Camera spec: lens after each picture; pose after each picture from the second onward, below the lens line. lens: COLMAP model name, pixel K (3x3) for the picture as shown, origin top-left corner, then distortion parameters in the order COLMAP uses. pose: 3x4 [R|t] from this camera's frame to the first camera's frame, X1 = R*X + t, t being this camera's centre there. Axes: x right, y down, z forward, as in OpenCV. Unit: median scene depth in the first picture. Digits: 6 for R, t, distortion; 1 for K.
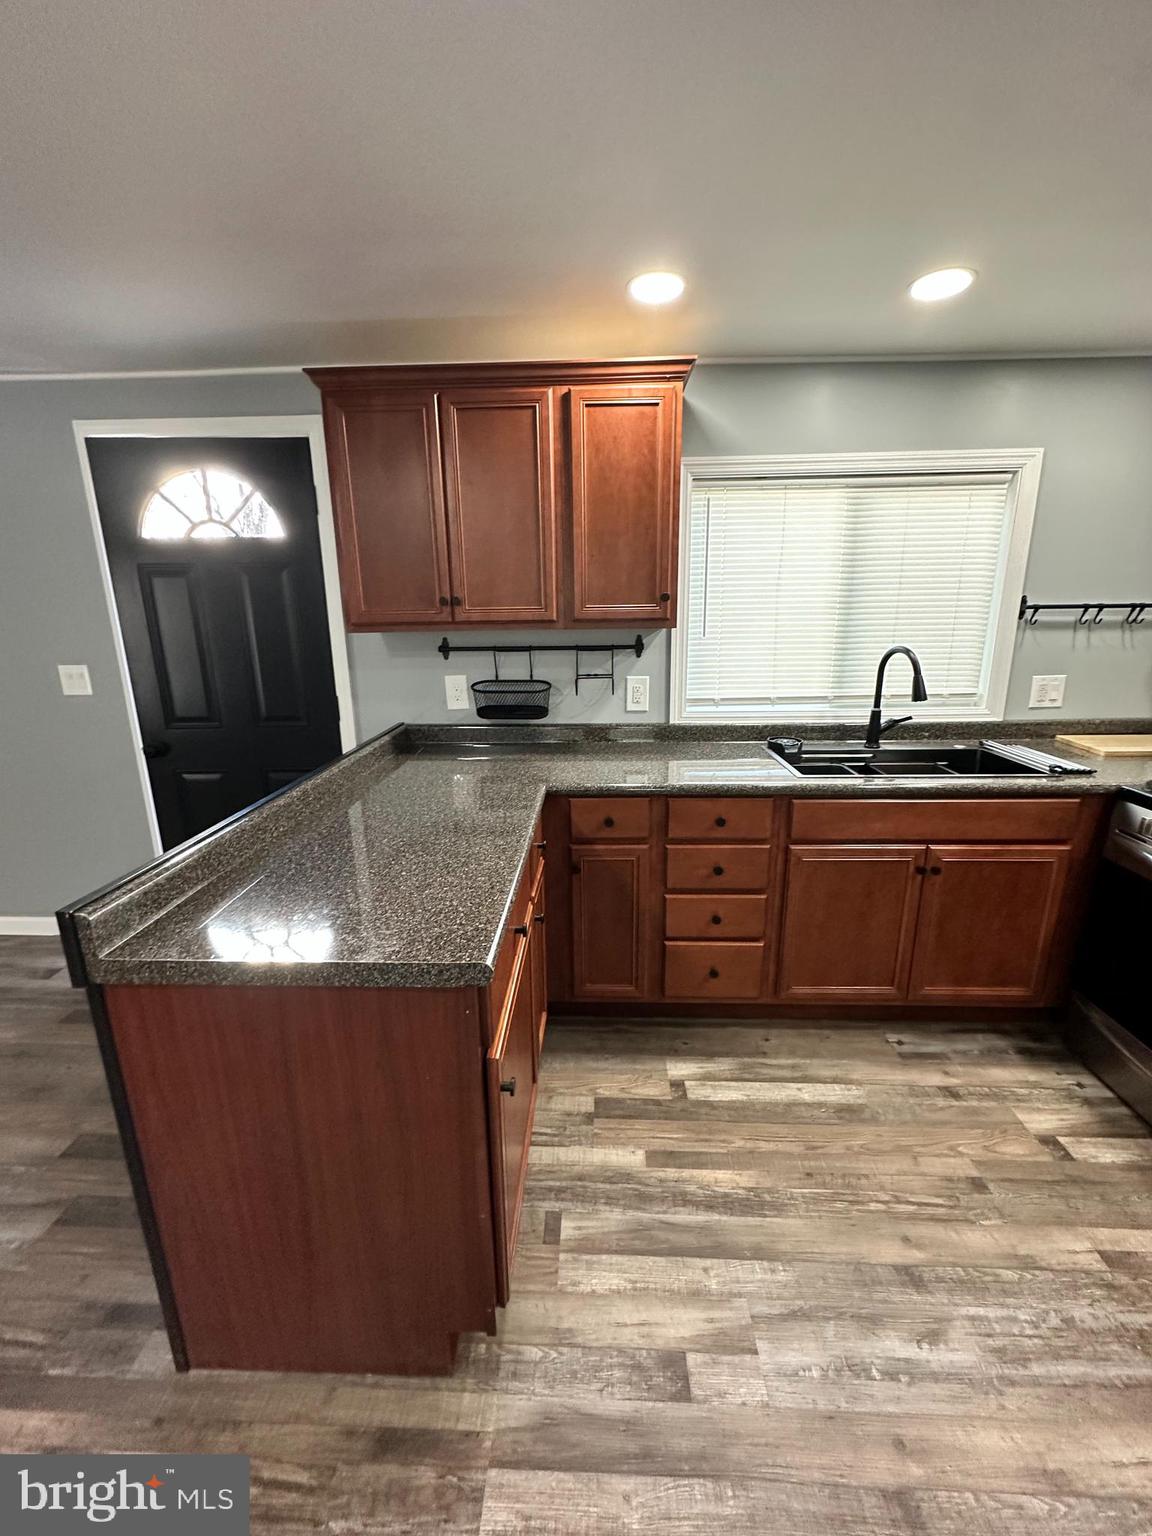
lens RADIAL K [[608.9, 0, 575.8], [0, 608.9, 766.3], [0, 0, 1]] dist [-0.004190, 0.000993]
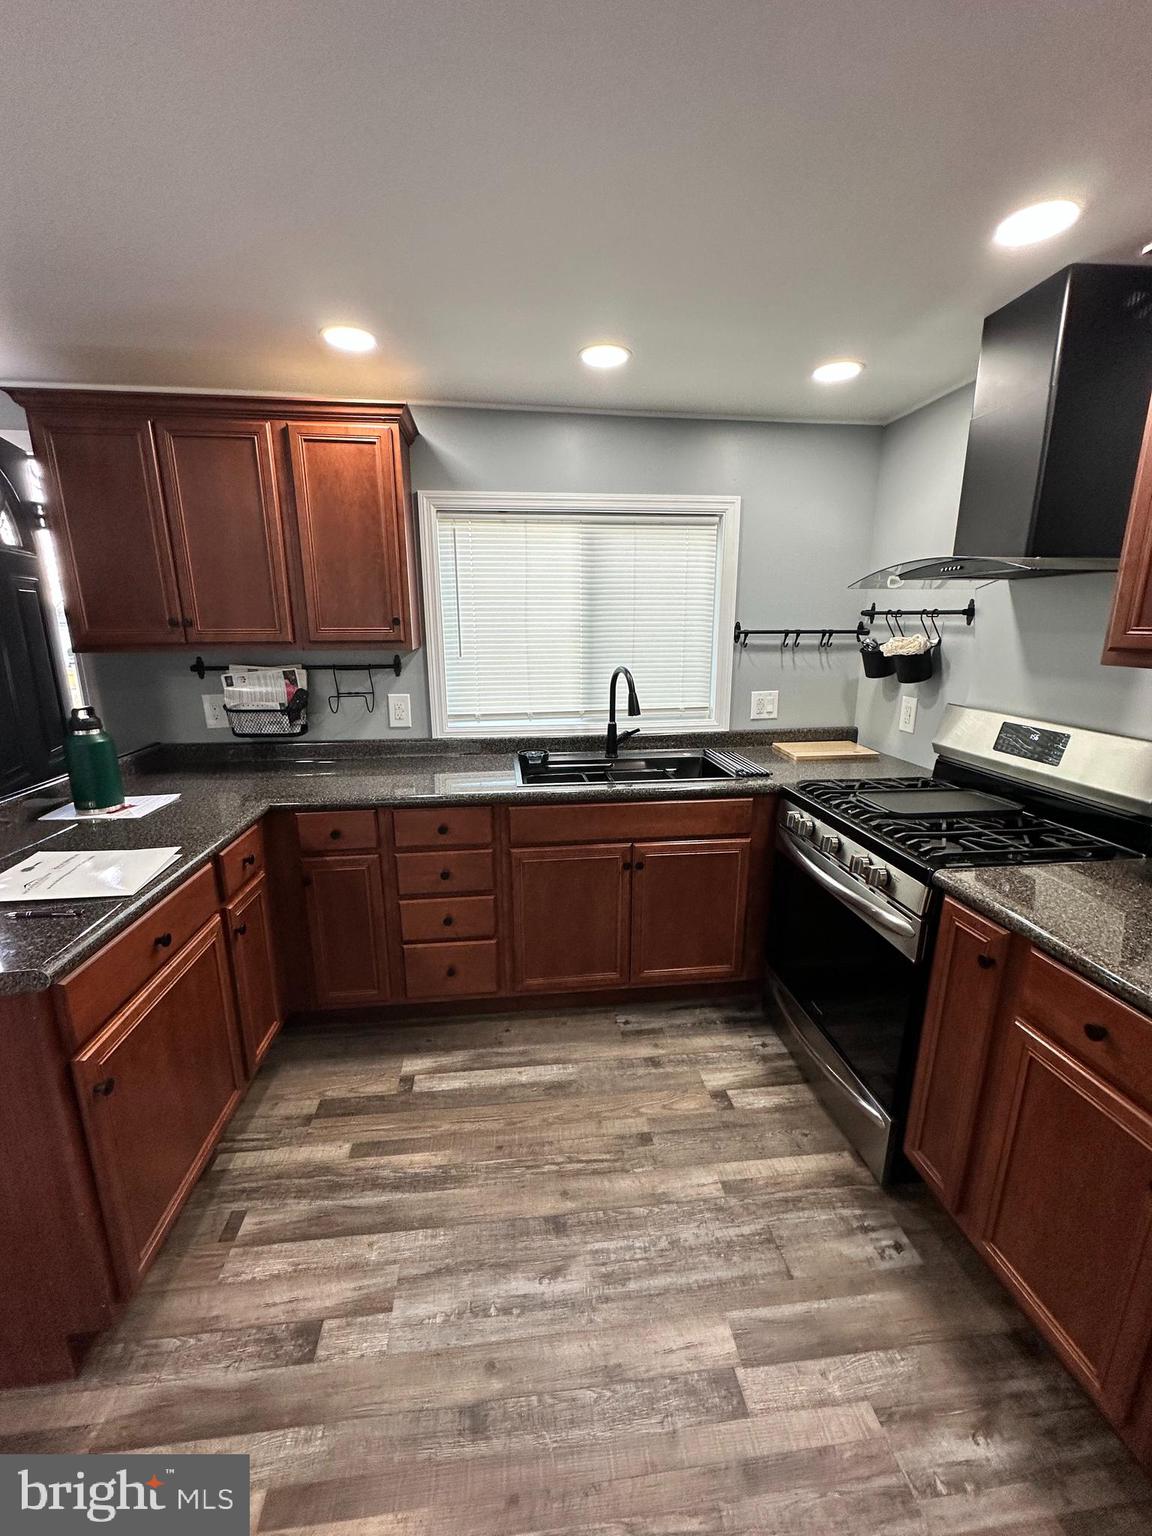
lens RADIAL K [[608.9, 0, 572.1], [0, 608.9, 766.4], [0, 0, 1]] dist [-0.004190, 0.000993]
pose [[0.987990, -0.024439, 0.152575, 0.299977], [0.027267, 0.999492, -0.016471, 0.002711], [-0.152095, 0.020433, 0.988155, -0.101732]]
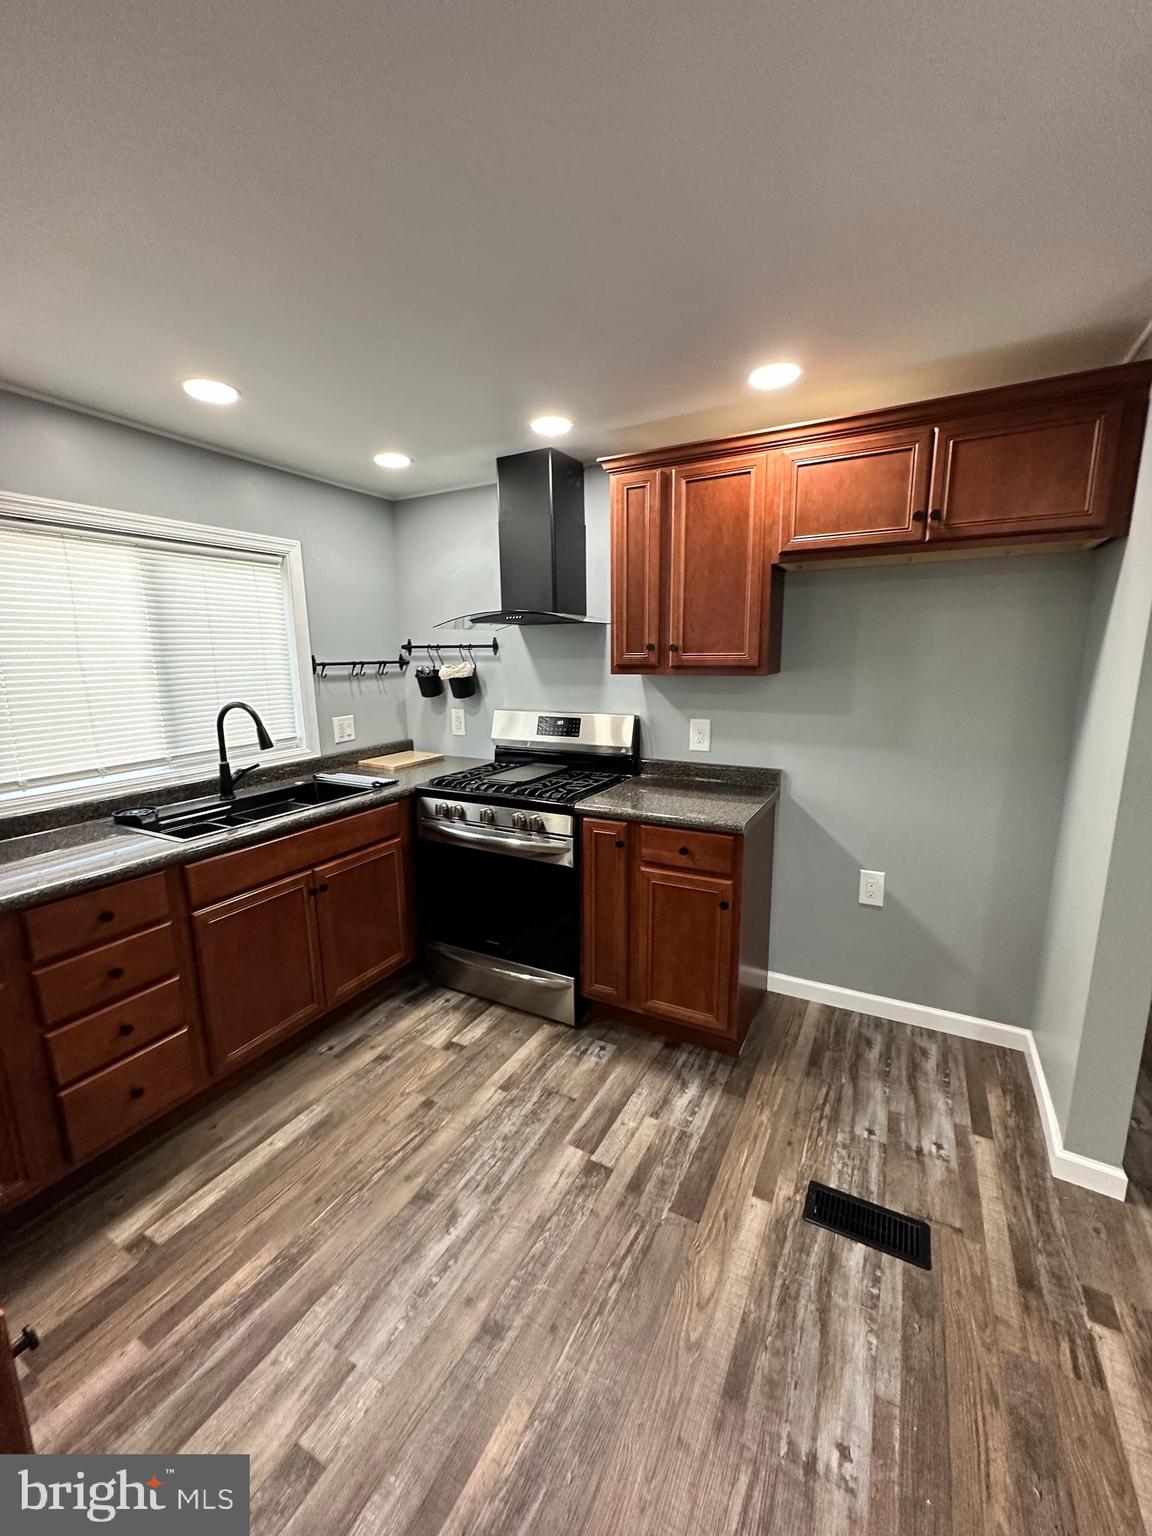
lens RADIAL K [[608.9, 0, 572.5], [0, 608.9, 766.6], [0, 0, 1]] dist [-0.004190, 0.000993]
pose [[0.448624, -0.157934, 0.879655, -0.184564], [0.229572, 0.971600, 0.057360, -0.011975], [-0.863732, 0.176211, 0.472140, -0.005244]]
